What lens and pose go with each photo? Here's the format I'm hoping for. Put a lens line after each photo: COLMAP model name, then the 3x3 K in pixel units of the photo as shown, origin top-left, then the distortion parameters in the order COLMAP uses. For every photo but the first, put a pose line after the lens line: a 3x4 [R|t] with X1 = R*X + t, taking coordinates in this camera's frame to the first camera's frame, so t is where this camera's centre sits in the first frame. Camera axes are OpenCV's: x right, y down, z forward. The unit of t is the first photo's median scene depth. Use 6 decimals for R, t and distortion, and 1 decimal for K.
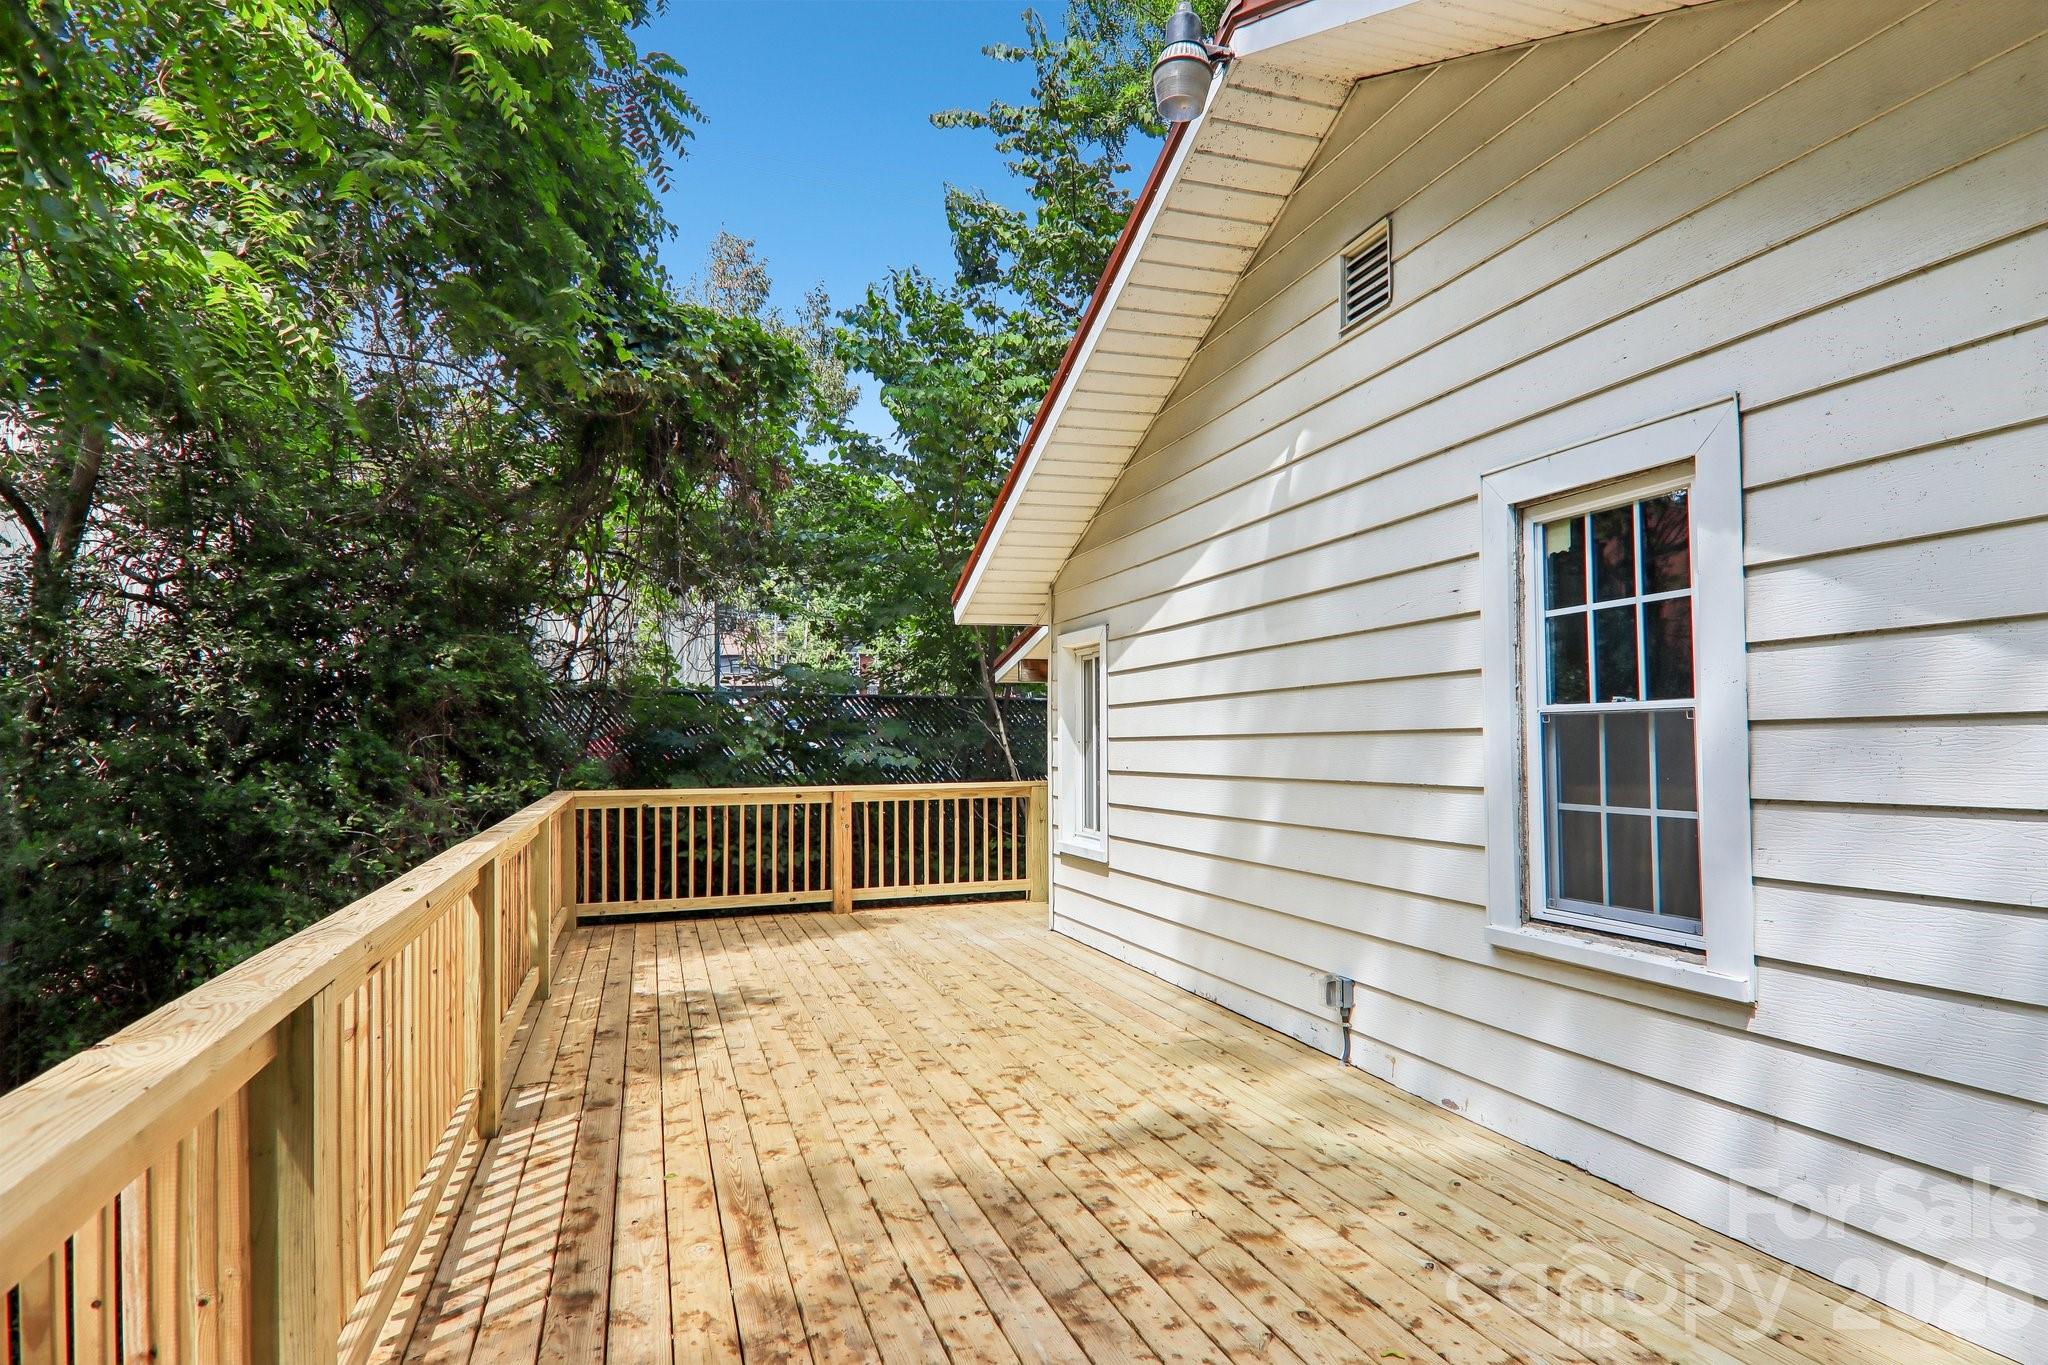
lens RADIAL K [[1170.1, 0, 1029.8], [0, 1170.1, 692.4], [0, 0, 1]] dist [-0.004701, -0.006951]
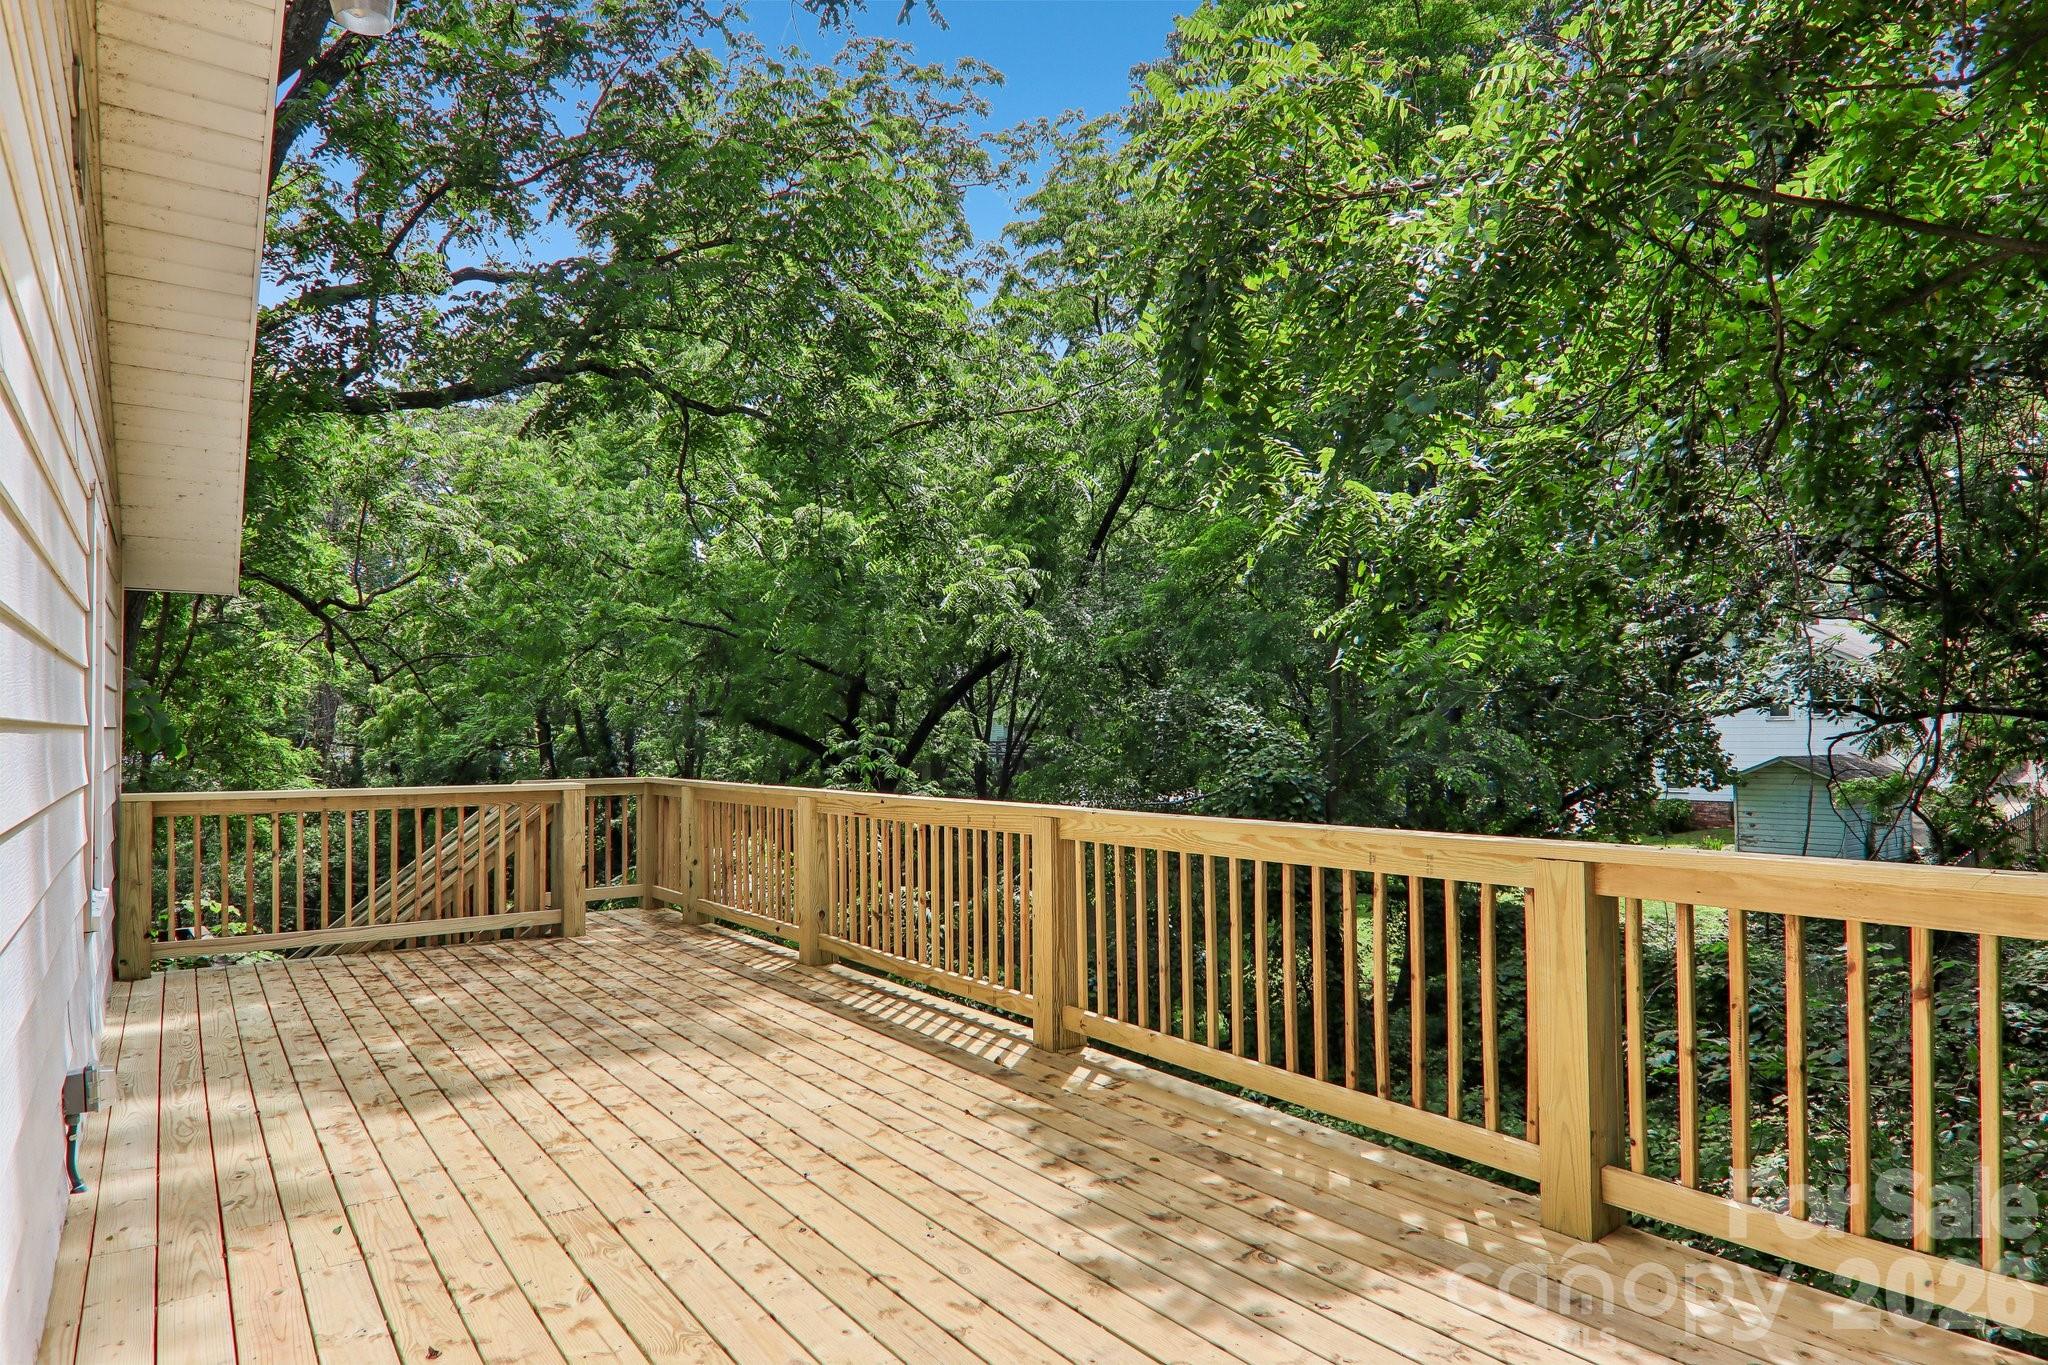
lens RADIAL K [[1170.1, 0, 1021.8], [0, 1170.1, 694.2], [0, 0, 1]] dist [-0.004701, -0.006951]
pose [[-0.953590, 0.012845, -0.300835, -0.084753], [0.034107, 0.997267, -0.065533, 0.095757], [0.299171, -0.072752, -0.951422, 2.195769]]
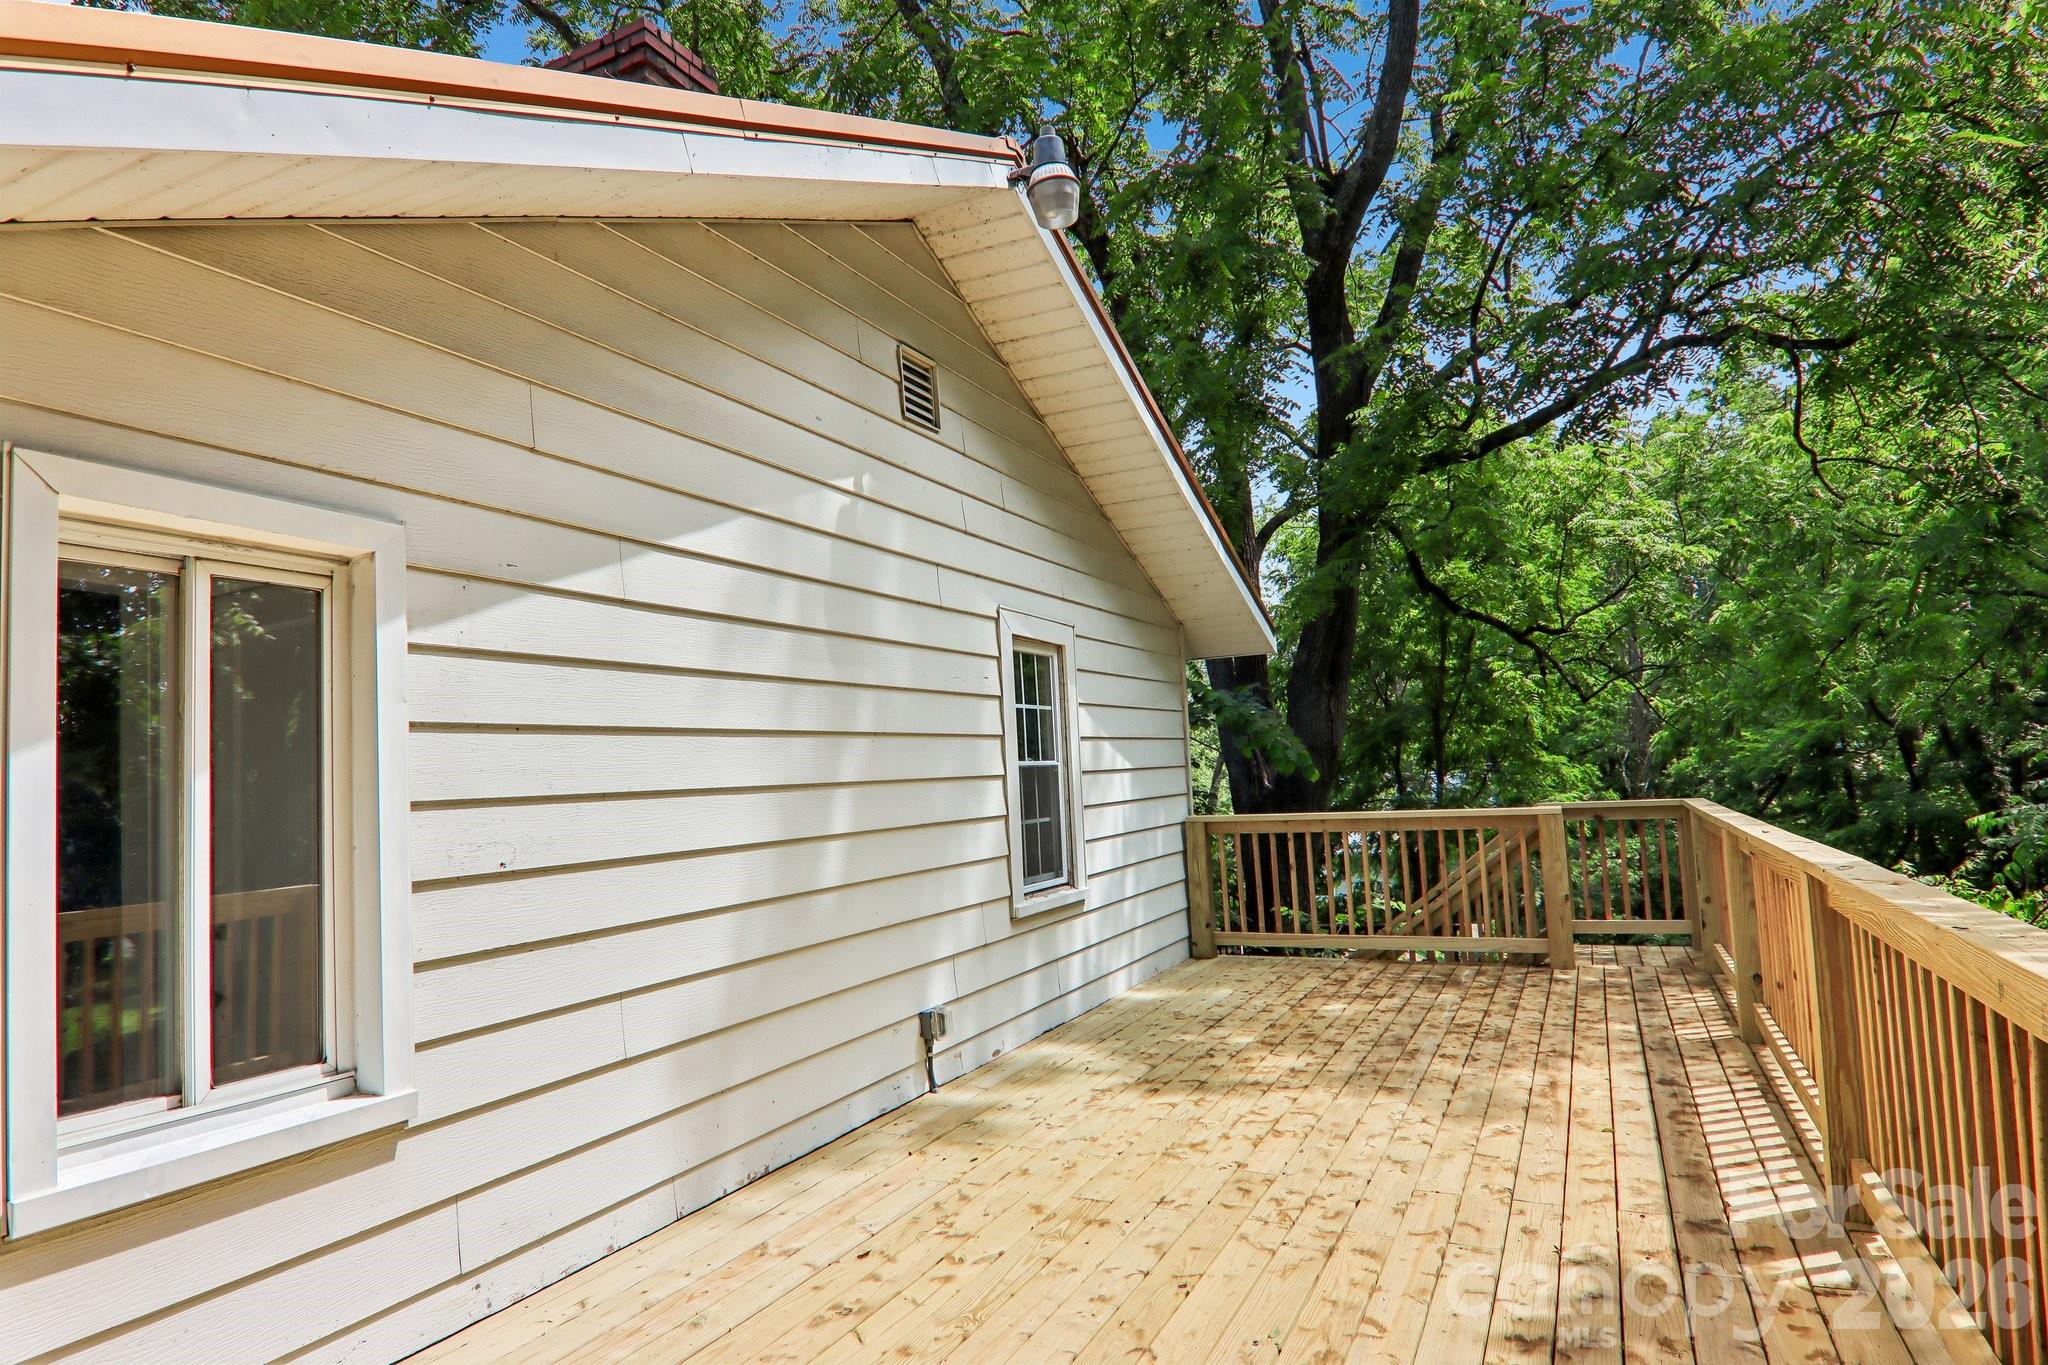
lens RADIAL K [[1170.1, 0, 1029.7], [0, 1170.1, 691.4], [0, 0, 1]] dist [-0.004701, -0.006951]
pose [[-0.719867, 0.099057, 0.687008, -0.659392], [0.028864, 0.993180, -0.112958, 0.093041], [-0.693512, -0.061485, -0.717817, 2.029155]]
